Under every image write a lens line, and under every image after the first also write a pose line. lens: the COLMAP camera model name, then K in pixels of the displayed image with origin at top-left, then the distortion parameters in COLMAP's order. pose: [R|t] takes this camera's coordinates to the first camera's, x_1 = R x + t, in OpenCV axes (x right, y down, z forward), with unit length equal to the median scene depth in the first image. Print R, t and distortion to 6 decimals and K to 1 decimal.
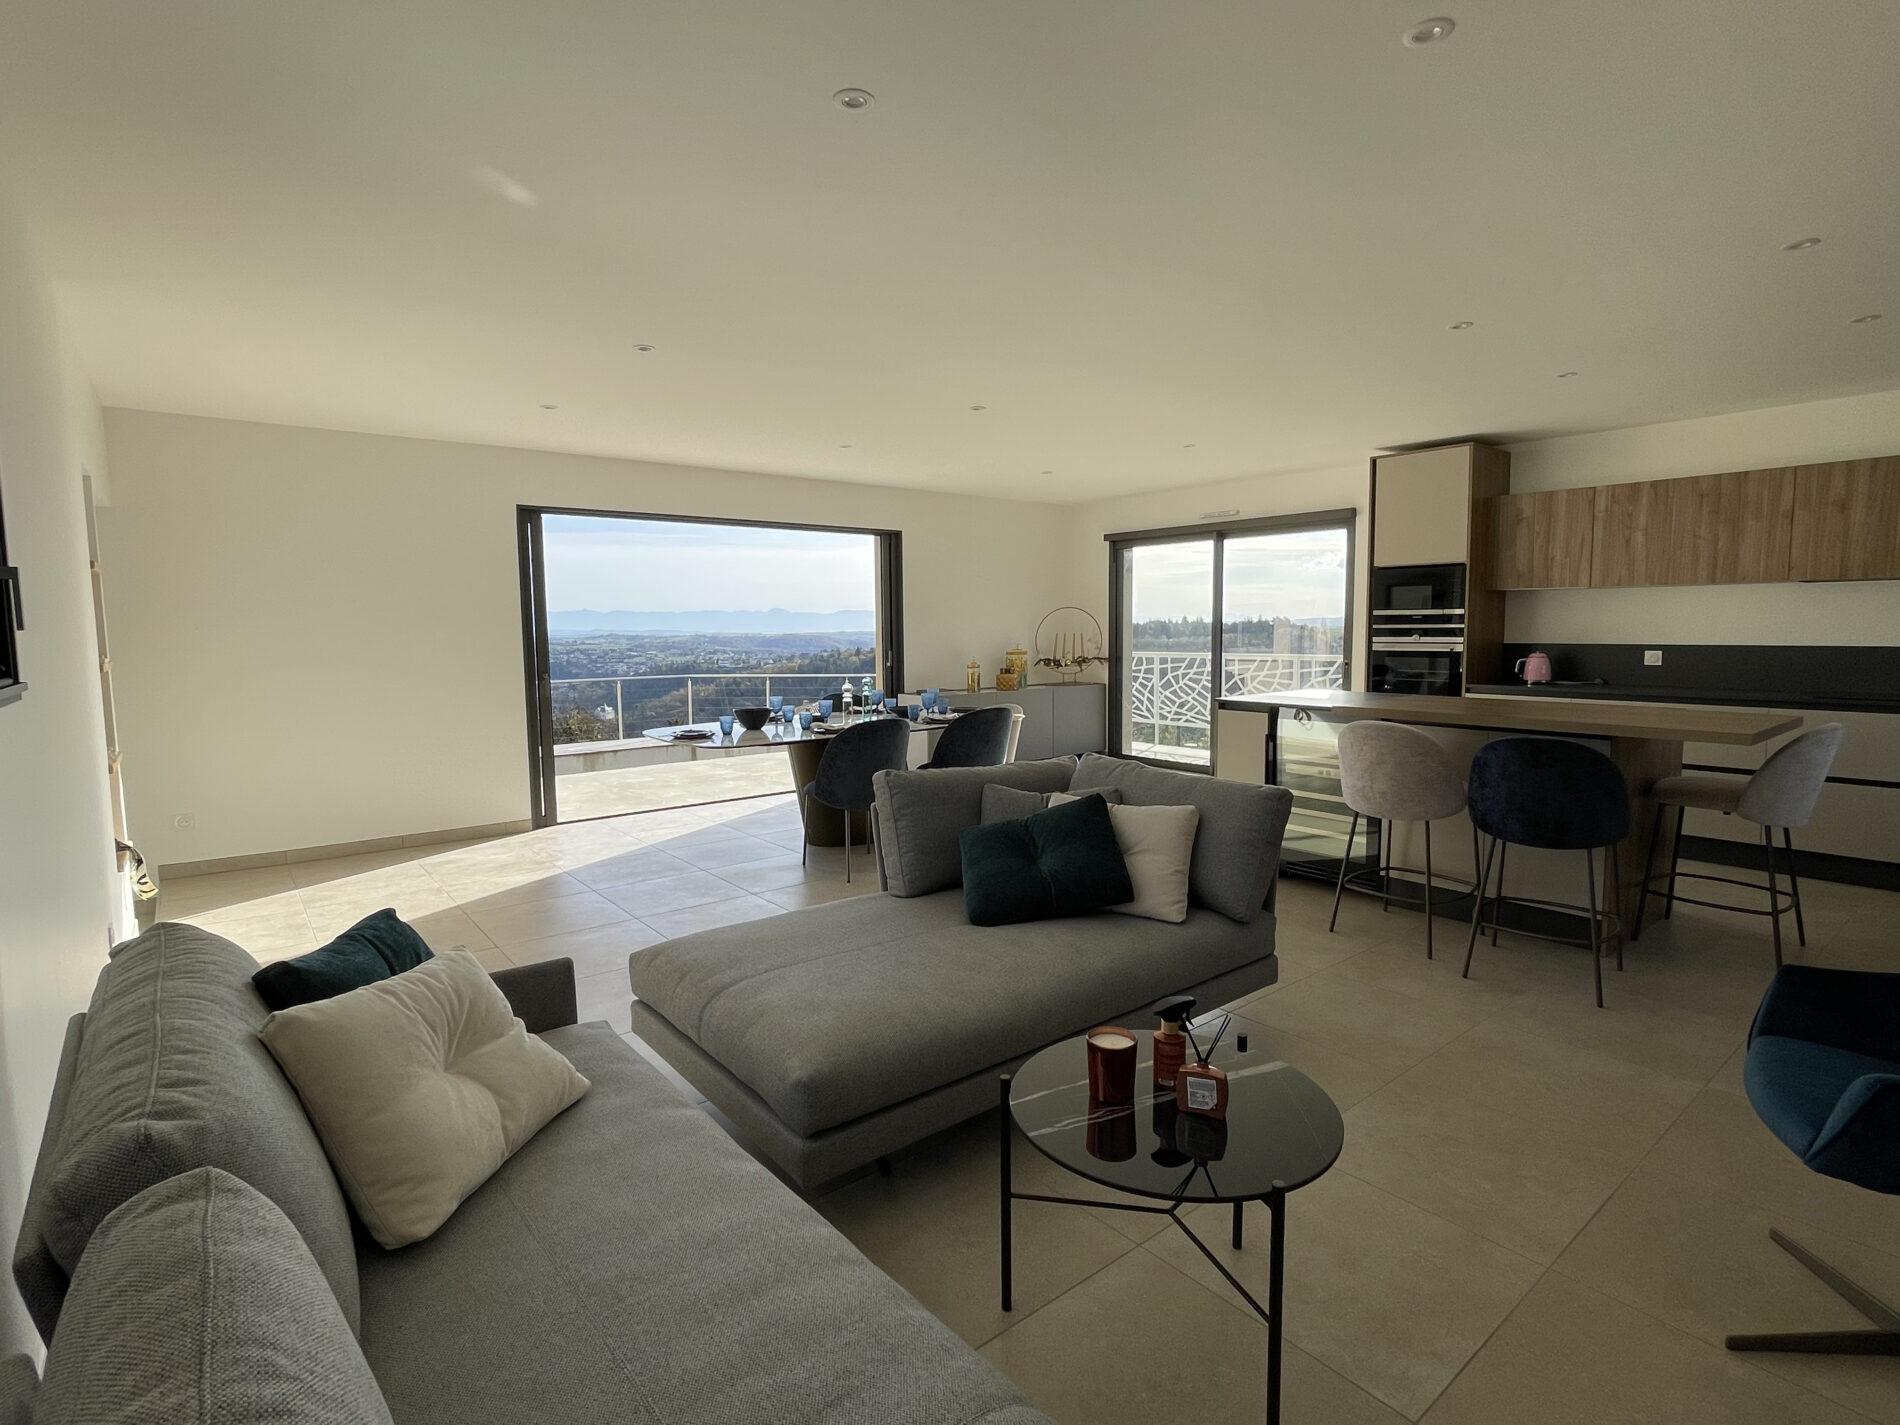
lens RADIAL K [[945.6, 0, 947.0], [0, 945.6, 711.0], [0, 0, 1]] dist [0.004683, 0.002461]
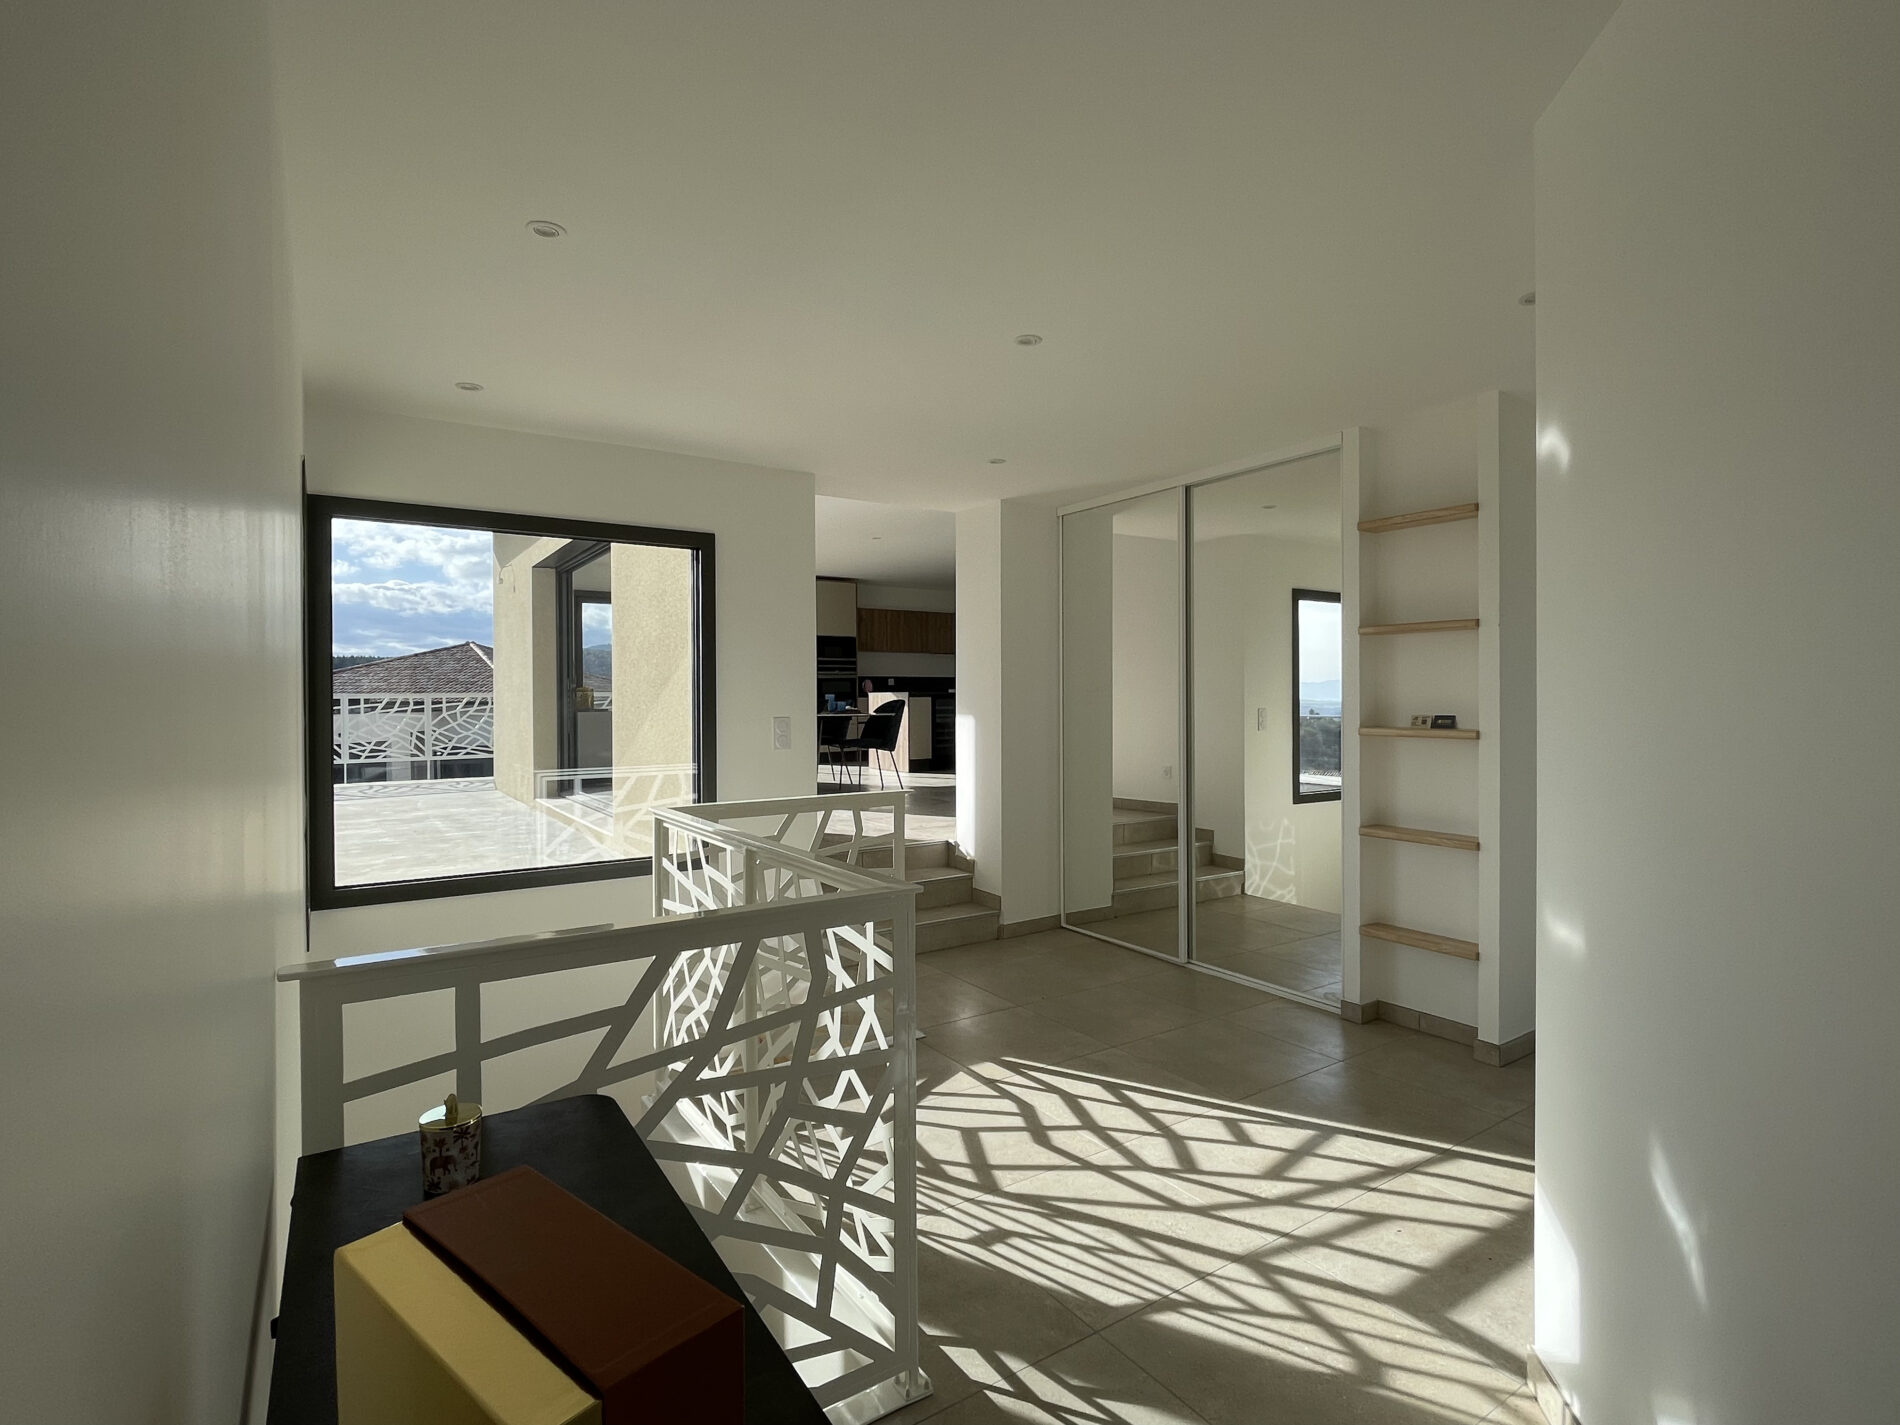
lens RADIAL K [[945.6, 0, 951.6], [0, 945.6, 707.7], [0, 0, 1]] dist [0.004683, 0.002461]
pose [[0.106233, -0.005647, 0.994325, -1.437638], [0.095544, 0.995415, -0.004554, 0.028931], [-0.989740, 0.095486, 0.106285, 0.534799]]
